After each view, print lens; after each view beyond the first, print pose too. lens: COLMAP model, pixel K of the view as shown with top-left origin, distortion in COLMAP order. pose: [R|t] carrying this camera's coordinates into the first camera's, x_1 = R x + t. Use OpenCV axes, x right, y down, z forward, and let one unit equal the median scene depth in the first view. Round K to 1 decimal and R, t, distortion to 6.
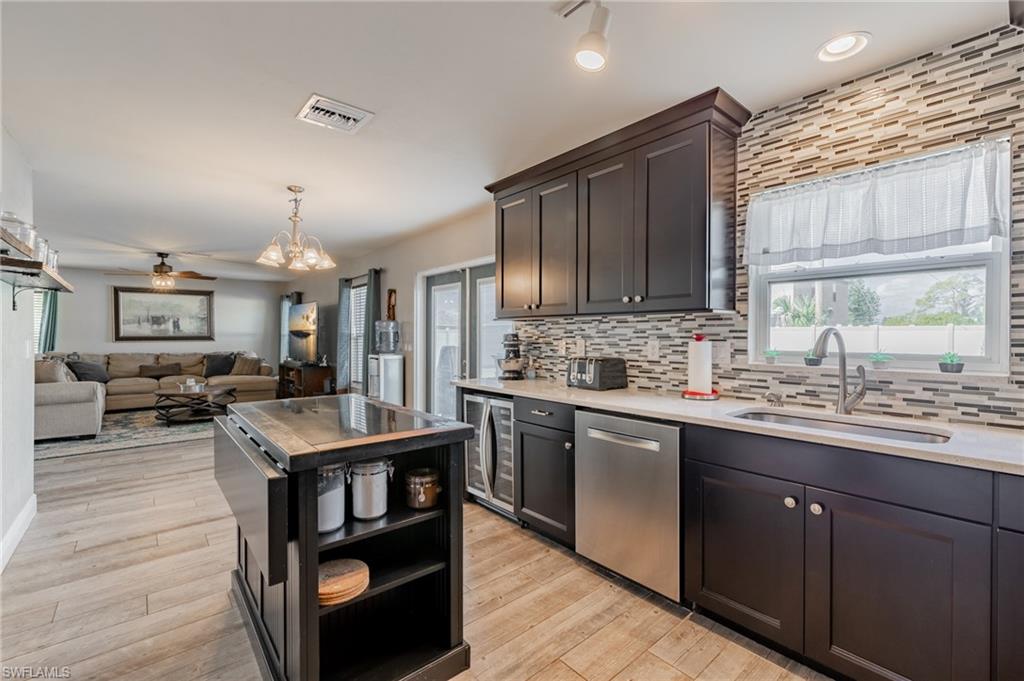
lens RADIAL K [[439.1, 0, 509.0], [0, 439.1, 337.1], [0, 0, 1]] dist [0.000213, -0.000077]
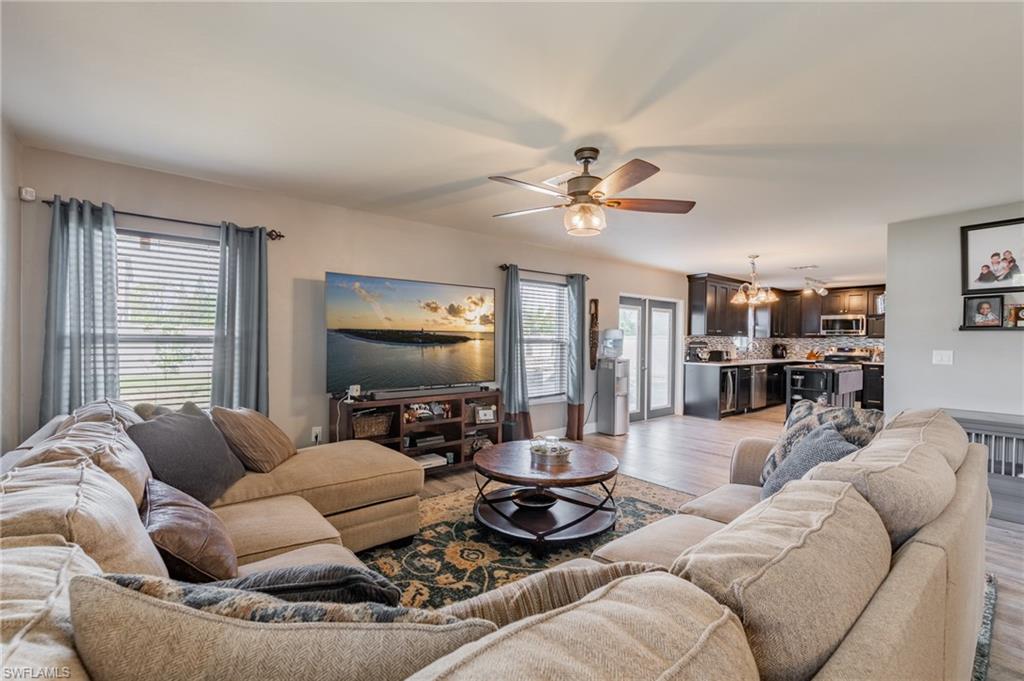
lens RADIAL K [[448.6, 0, 512.2], [0, 448.6, 343.4], [0, 0, 1]] dist [0.001606, 0.000303]
pose [[0.004421, -0.008484, 0.999954, -1.656106], [-0.006959, 0.999940, 0.008514, -0.008868], [-0.999966, -0.006996, 0.004362, 1.434935]]
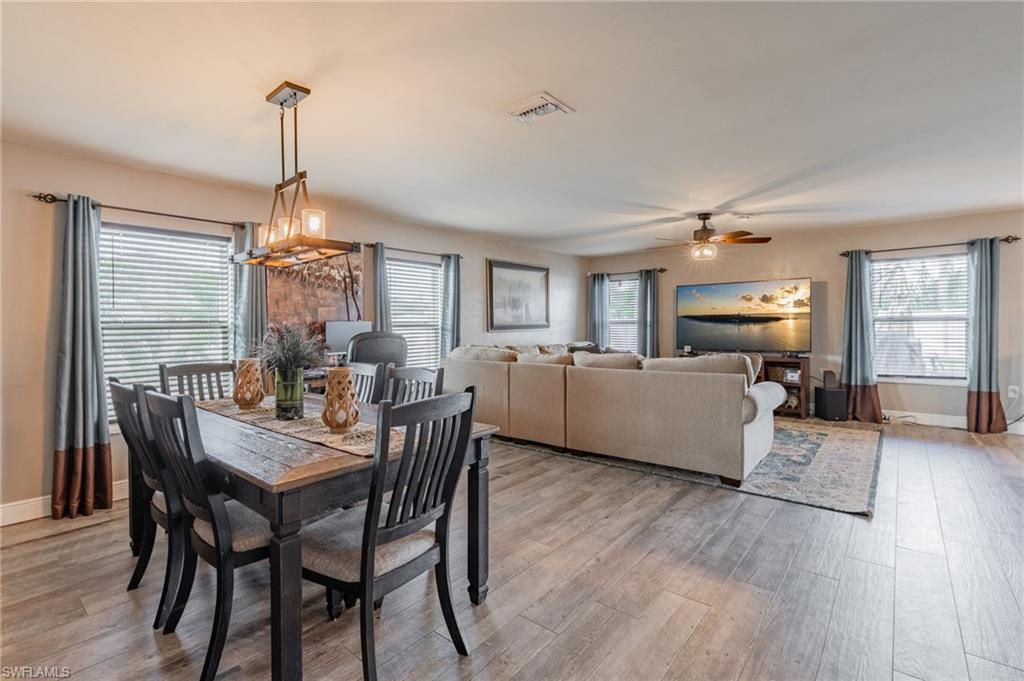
lens RADIAL K [[467.0, 0, 482.2], [0, 467.0, 328.6], [0, 0, 1]] dist [0.000923, -0.000234]
pose [[0.990303, -0.010734, 0.138512, -1.733489], [0.010192, 0.999937, 0.004625, 0.003443], [-0.138553, -0.003168, 0.990350, 0.320496]]
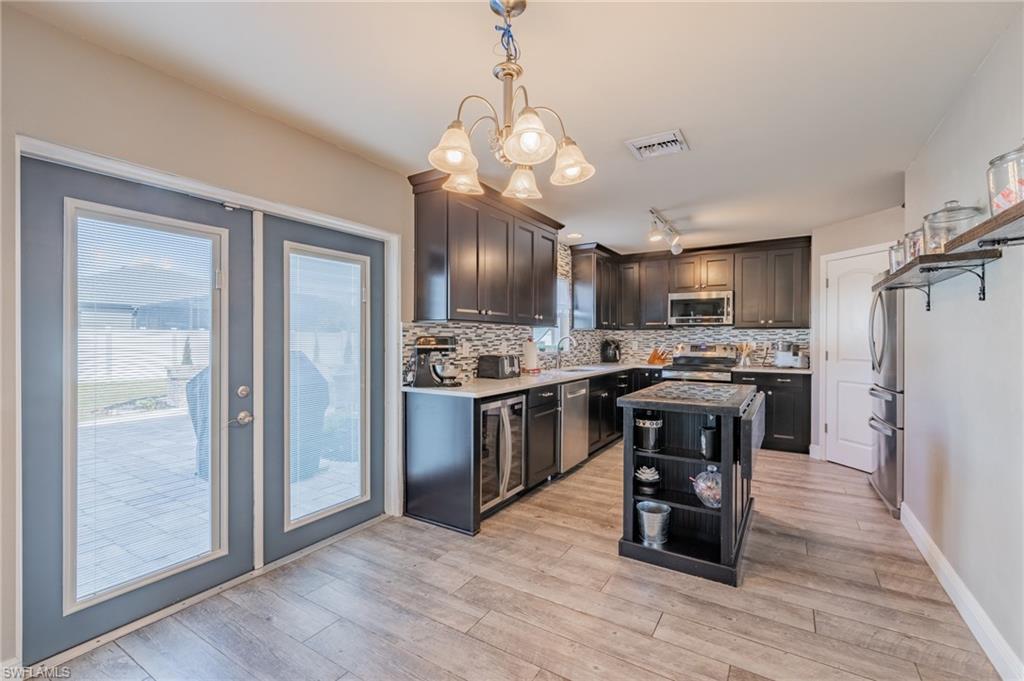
lens RADIAL K [[437.7, 0, 518.9], [0, 437.7, 339.7], [0, 0, 1]] dist [-0.000979, -0.000398]
pose [[-0.312334, -0.002971, 0.949968, -0.675267], [0.002698, 0.999988, 0.004014, -0.003309], [-0.949969, 0.003817, -0.312322, 0.843577]]
